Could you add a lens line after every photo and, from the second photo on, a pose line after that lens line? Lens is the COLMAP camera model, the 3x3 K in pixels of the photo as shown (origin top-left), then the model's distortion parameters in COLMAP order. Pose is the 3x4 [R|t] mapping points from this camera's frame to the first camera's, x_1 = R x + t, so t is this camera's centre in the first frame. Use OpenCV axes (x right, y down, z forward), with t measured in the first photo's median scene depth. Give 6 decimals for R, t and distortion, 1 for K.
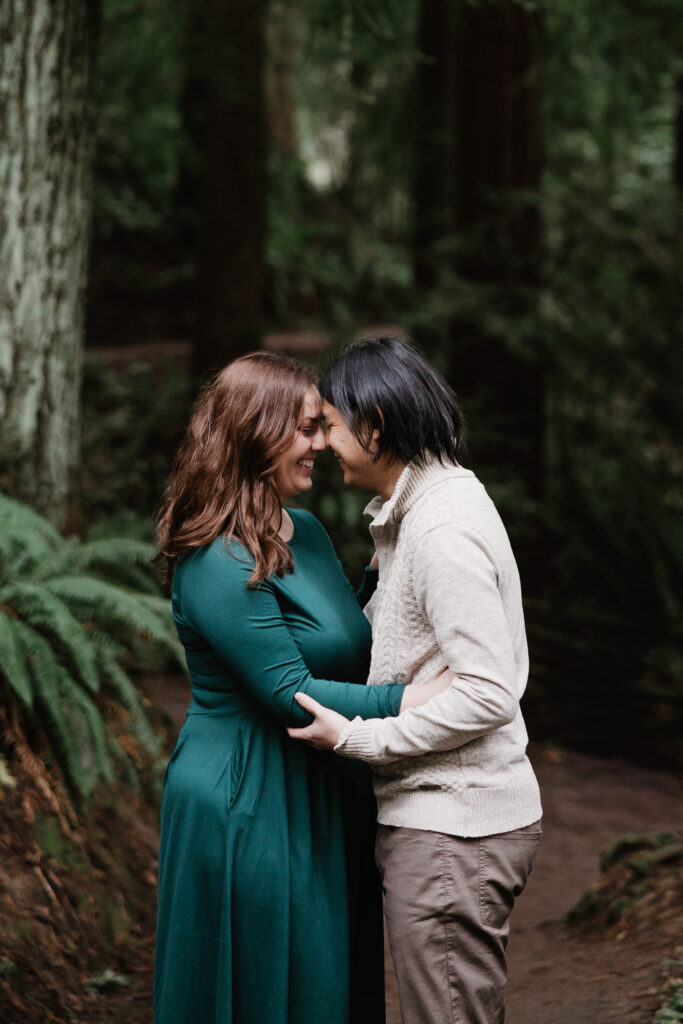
lens RADIAL K [[2283.3, 0, 342.4], [0, 2283.3, 447.4], [0, 0, 1]] dist [-0.000547, -0.284243]
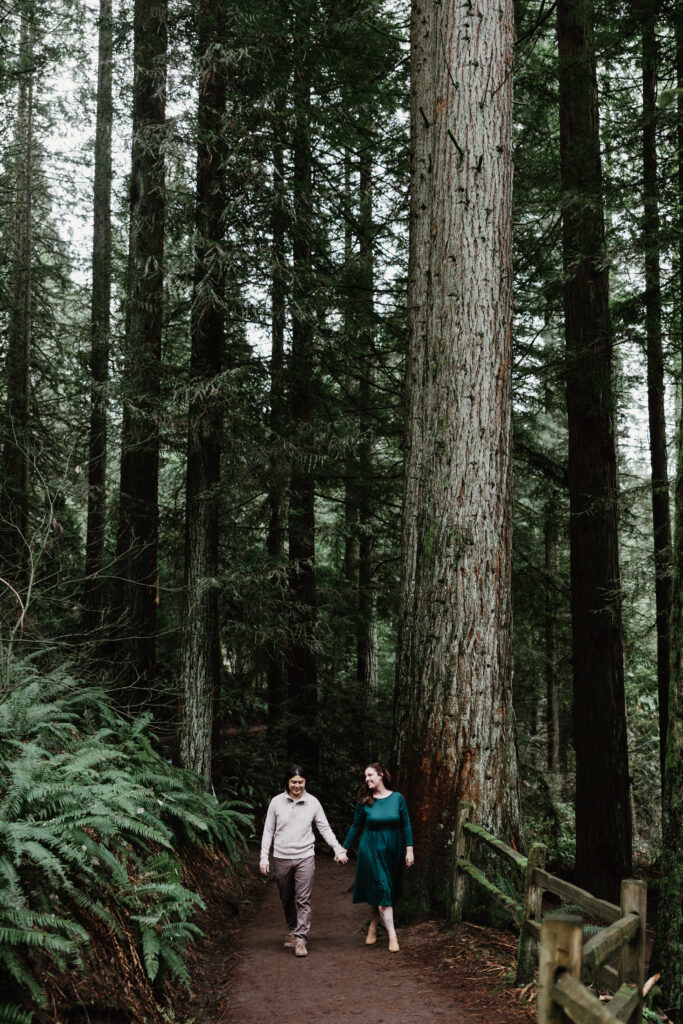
lens RADIAL K [[1993.4, 0, 341.4], [0, 1993.4, 571.9], [0, 0, 1]] dist [-0.003085, 0.215152]
pose [[0.990448, -0.008903, 0.137597, -0.363653], [0.017445, 0.997986, -0.060995, -0.136465], [-0.136777, 0.062813, 0.988608, -2.353550]]
